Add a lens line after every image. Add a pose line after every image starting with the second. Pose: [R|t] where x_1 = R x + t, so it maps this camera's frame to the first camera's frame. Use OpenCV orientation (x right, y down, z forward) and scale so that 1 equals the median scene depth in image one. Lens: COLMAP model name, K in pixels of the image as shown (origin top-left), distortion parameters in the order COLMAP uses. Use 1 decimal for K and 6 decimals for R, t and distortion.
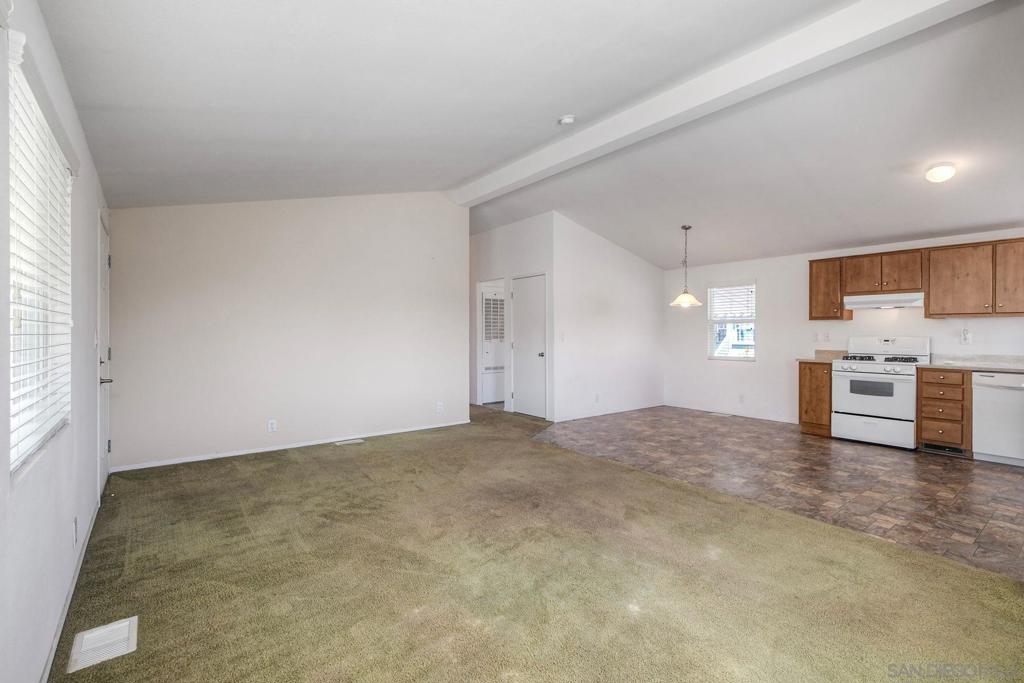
lens RADIAL K [[457.5, 0, 517.4], [0, 457.5, 337.7], [0, 0, 1]] dist [0.001089, 0.000728]
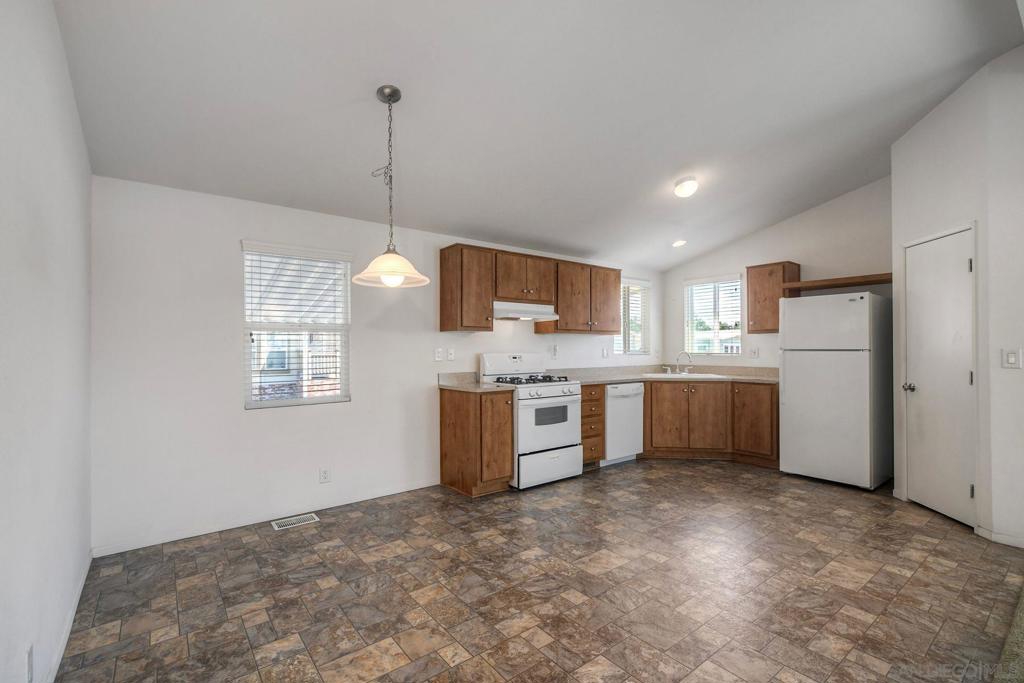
lens RADIAL K [[456.8, 0, 521.4], [0, 456.8, 345.3], [0, 0, 1]] dist [0.012801, -0.000213]
pose [[-0.016158, 0.003809, 0.999862, -0.052874], [0.013658, 0.999900, -0.003588, -0.014074], [-0.999776, 0.013599, -0.016208, 1.055004]]
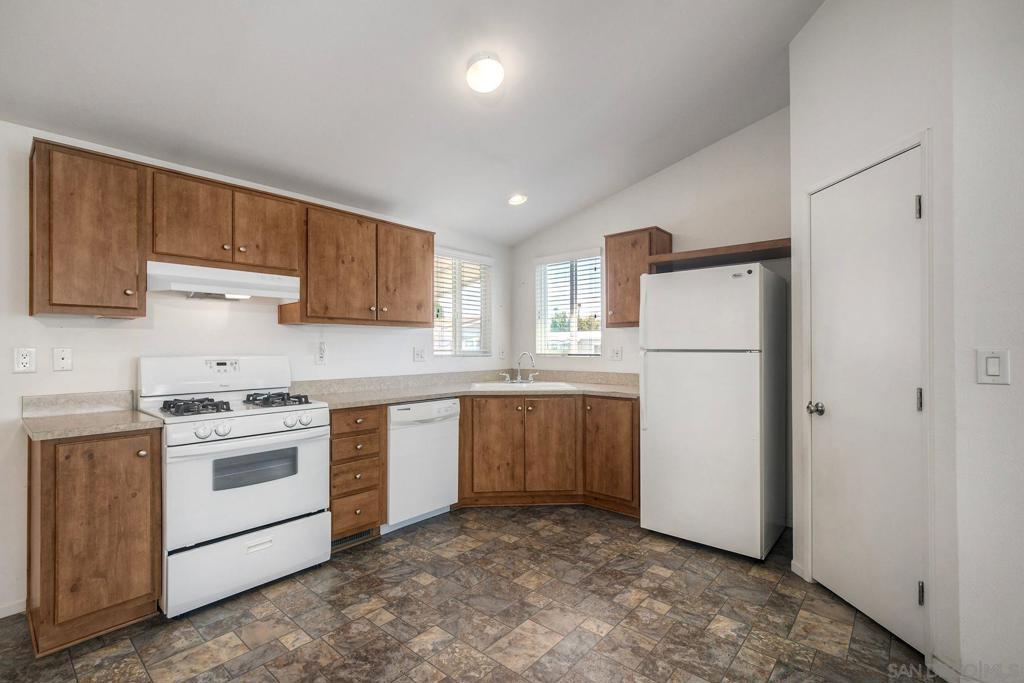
lens RADIAL K [[450.9, 0, 514.6], [0, 450.9, 344.6], [0, 0, 1]] dist [0.002348, 0.000091]
pose [[-0.193716, 0.002497, 0.981054, 0.270684], [0.012428, 0.999923, -0.000091, -0.010815], [-0.980979, 0.012175, -0.193732, 0.823221]]
